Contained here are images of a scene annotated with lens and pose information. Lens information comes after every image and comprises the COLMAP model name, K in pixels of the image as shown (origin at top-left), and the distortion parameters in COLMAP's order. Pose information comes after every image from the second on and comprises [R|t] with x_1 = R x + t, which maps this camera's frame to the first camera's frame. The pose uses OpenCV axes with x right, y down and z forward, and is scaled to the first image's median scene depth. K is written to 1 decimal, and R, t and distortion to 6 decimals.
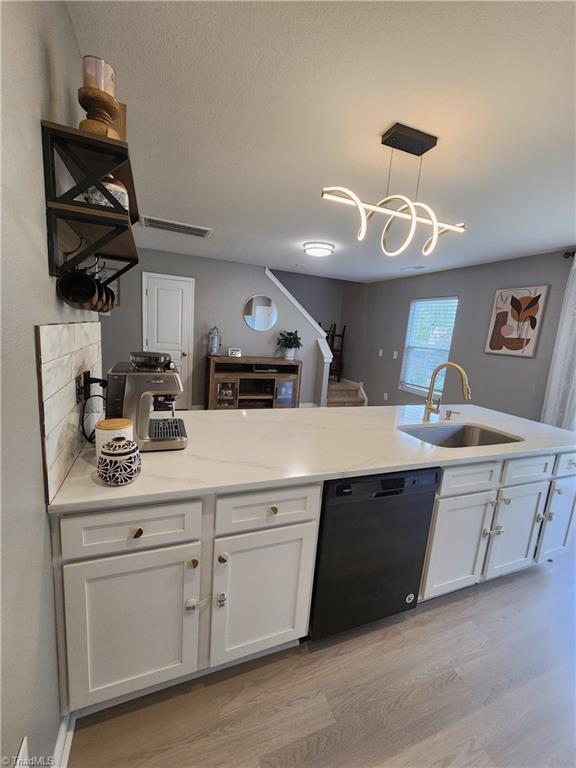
lens RADIAL K [[316.5, 0, 286.7], [0, 316.5, 383.7], [0, 0, 1]] dist [-0.006642, 0.002363]
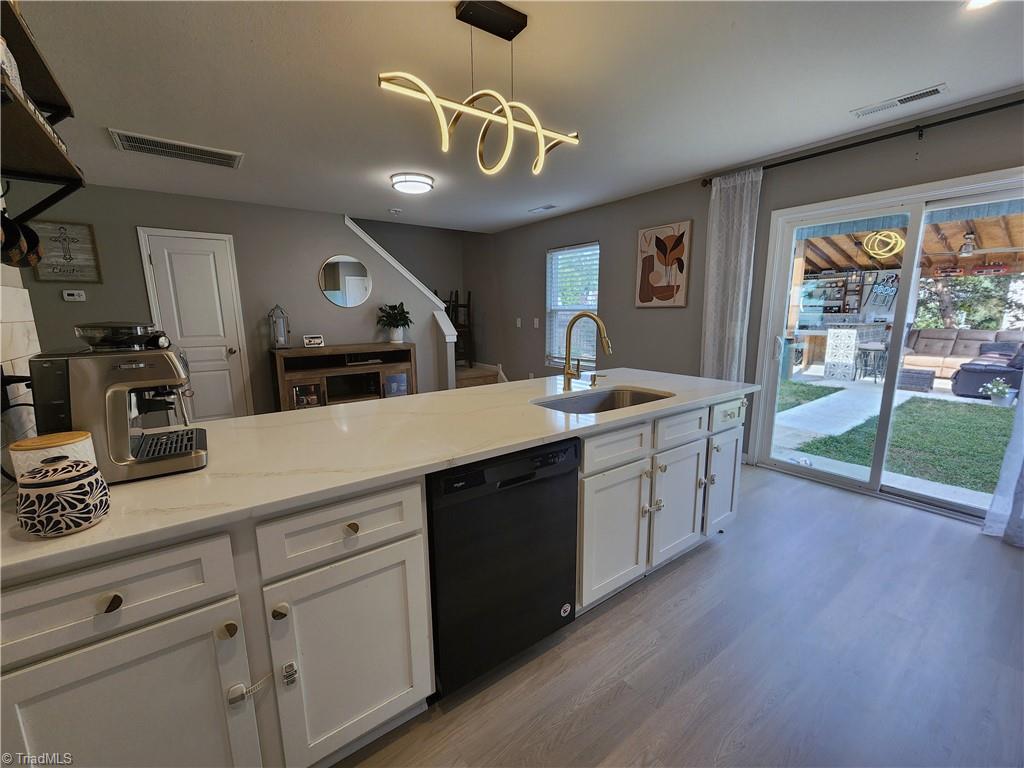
lens RADIAL K [[421.9, 0, 513.5], [0, 421.9, 385.3], [0, 0, 1]] dist [-0.006642, 0.002363]
pose [[0.963739, -0.127131, 0.234616, 0.085557], [0.123327, 0.991886, 0.030878, 0.072906], [-0.236638, -0.000824, 0.971598, 0.011384]]
